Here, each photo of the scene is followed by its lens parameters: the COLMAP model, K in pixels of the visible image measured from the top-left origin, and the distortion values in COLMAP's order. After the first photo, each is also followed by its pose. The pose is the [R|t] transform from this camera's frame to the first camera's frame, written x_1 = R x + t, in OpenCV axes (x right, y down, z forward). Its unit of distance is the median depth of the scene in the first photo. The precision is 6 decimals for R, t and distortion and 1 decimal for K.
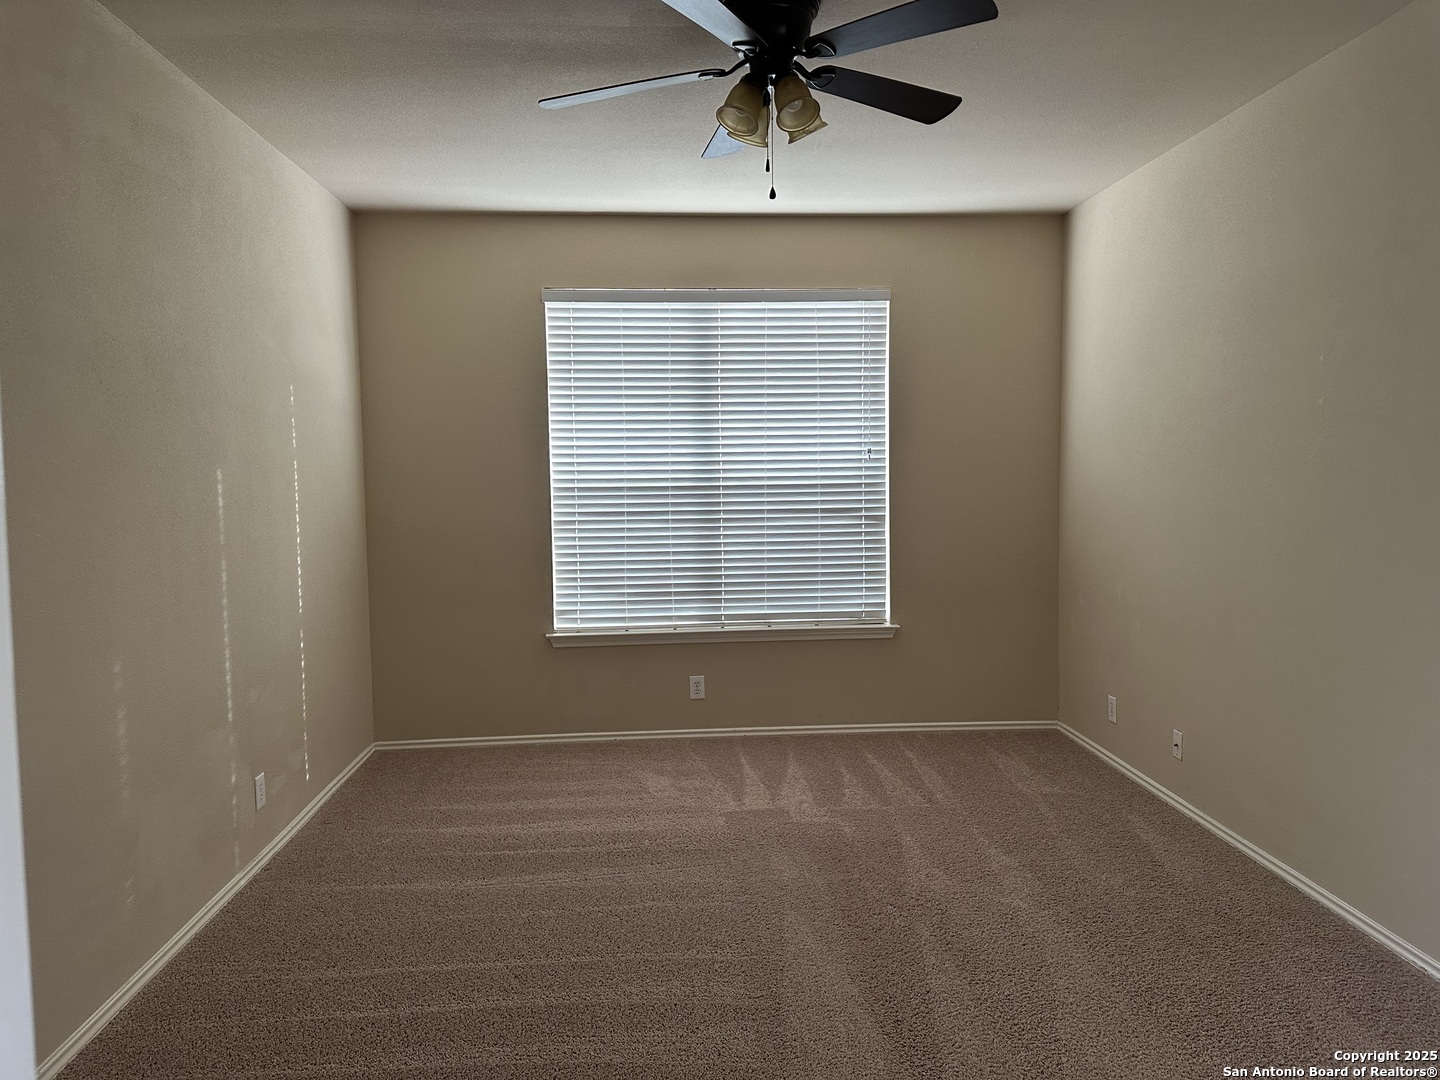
lens RADIAL K [[1021.3, 0, 711.0], [0, 1021.3, 535.4], [0, 0, 1]] dist [0.030026, -0.043812]
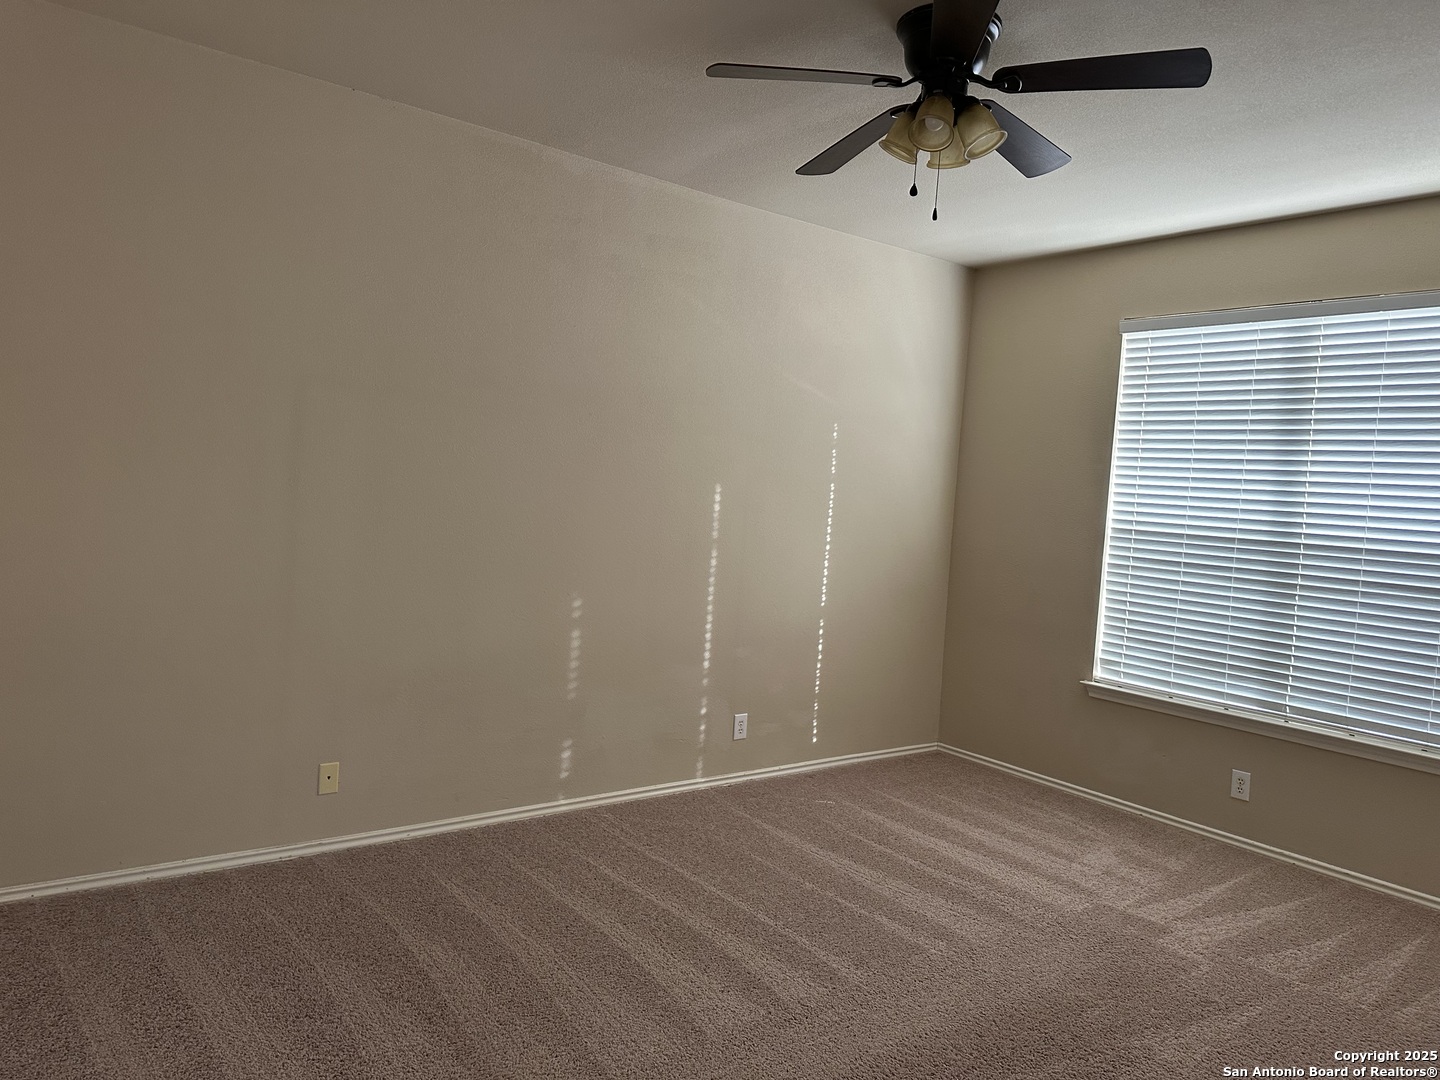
lens RADIAL K [[1021.3, 0, 716.7], [0, 1021.3, 540.6], [0, 0, 1]] dist [0.030026, -0.043812]
pose [[0.523543, 0.089947, -0.847238, 0.459517], [-0.132685, 0.990887, 0.023205, -0.009471], [0.841604, 0.100267, 0.530706, 0.192347]]
